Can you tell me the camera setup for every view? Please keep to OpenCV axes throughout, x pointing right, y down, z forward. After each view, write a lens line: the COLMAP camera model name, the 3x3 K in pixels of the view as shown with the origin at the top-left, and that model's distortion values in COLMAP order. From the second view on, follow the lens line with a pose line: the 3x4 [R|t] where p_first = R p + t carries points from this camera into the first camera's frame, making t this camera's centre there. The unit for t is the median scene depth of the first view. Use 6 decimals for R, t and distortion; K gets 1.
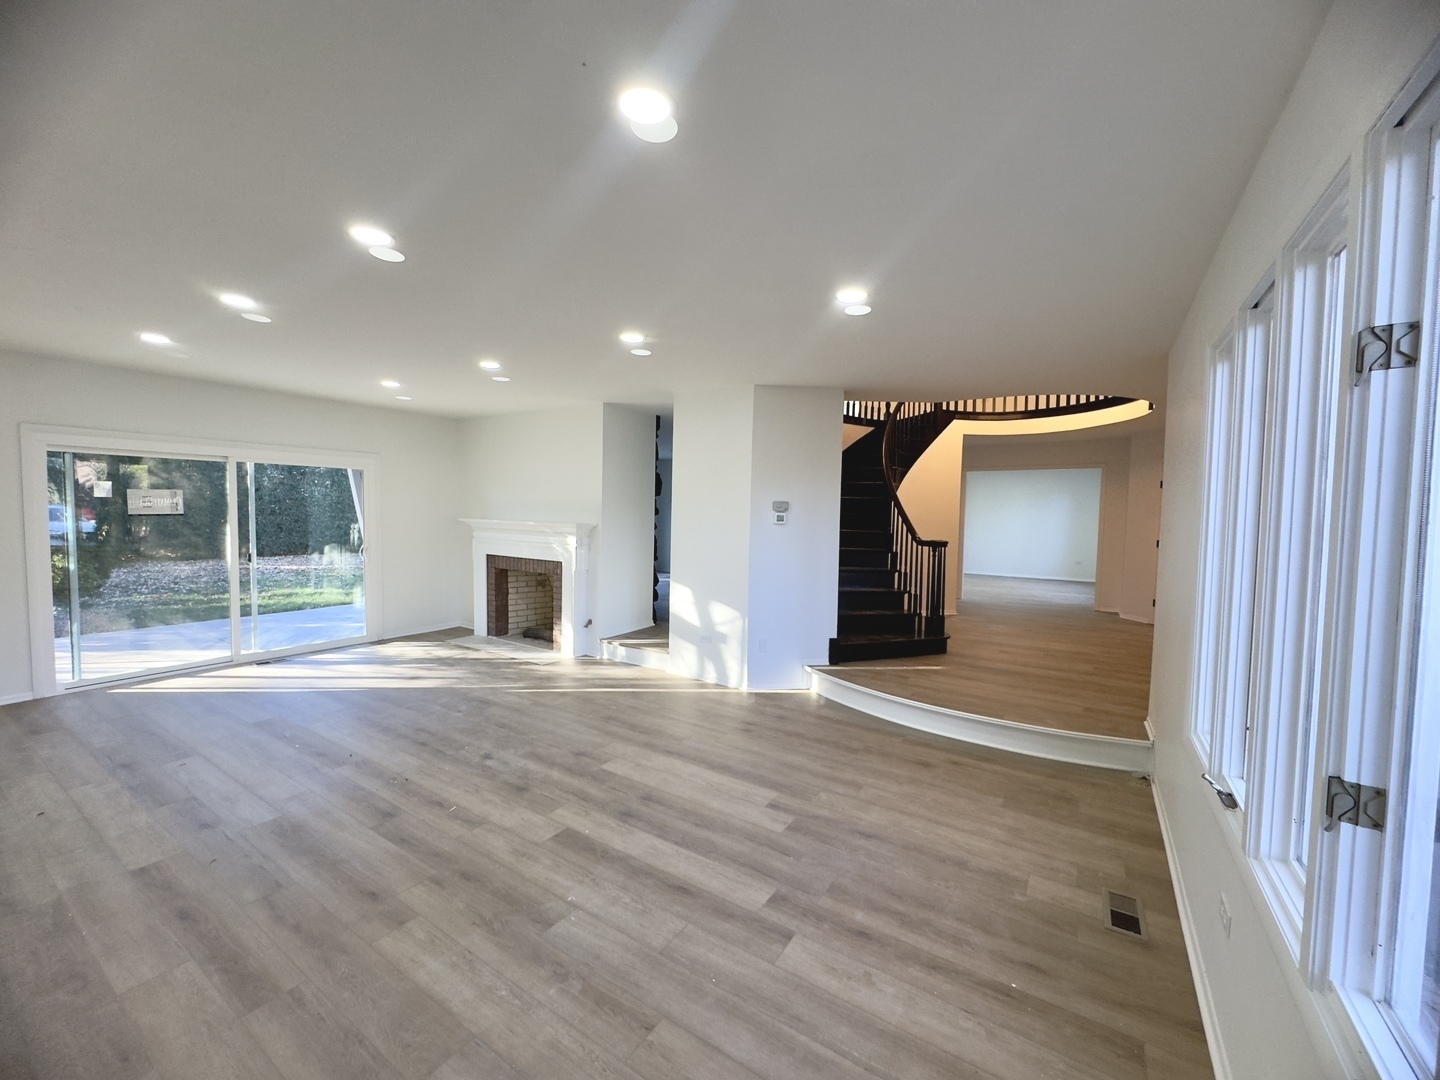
lens RADIAL K [[575.4, 0, 722.3], [0, 575.4, 535.2], [0, 0, 1]] dist [-0.001523, -0.000136]
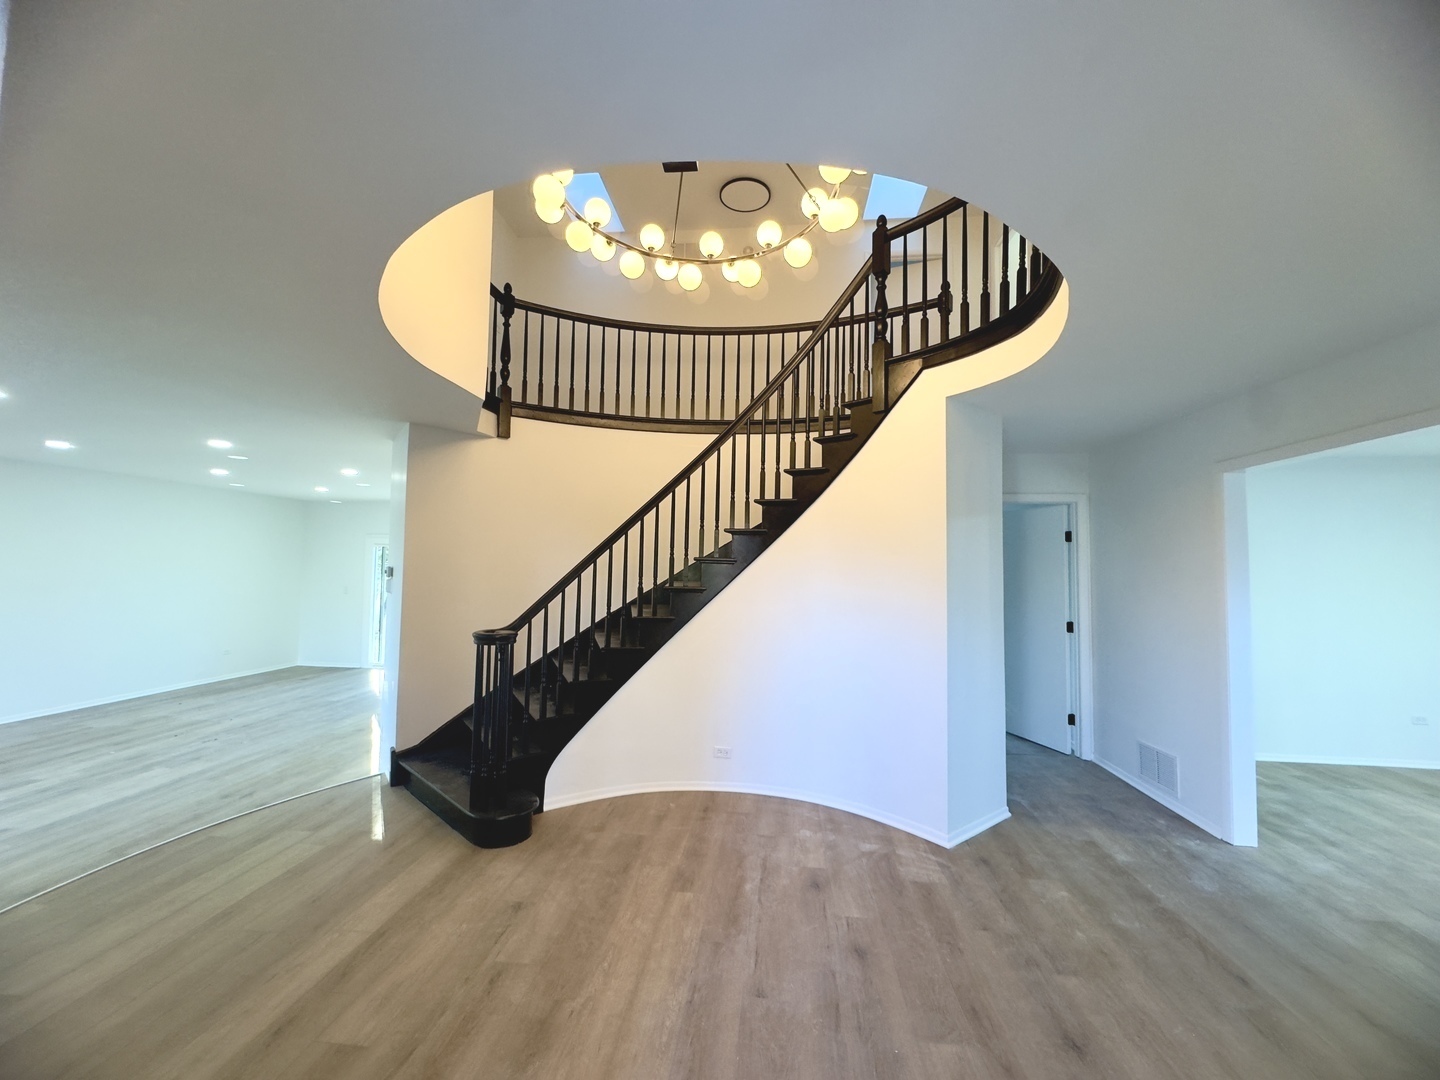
lens RADIAL K [[575.4, 0, 720.2], [0, 575.4, 543.3], [0, 0, 1]] dist [-0.001523, -0.000136]
pose [[0.457809, -0.059709, -0.887043, 1.482361], [-0.055634, 0.993863, -0.095612, -0.044066], [0.887308, 0.093122, 0.451677, 1.429834]]
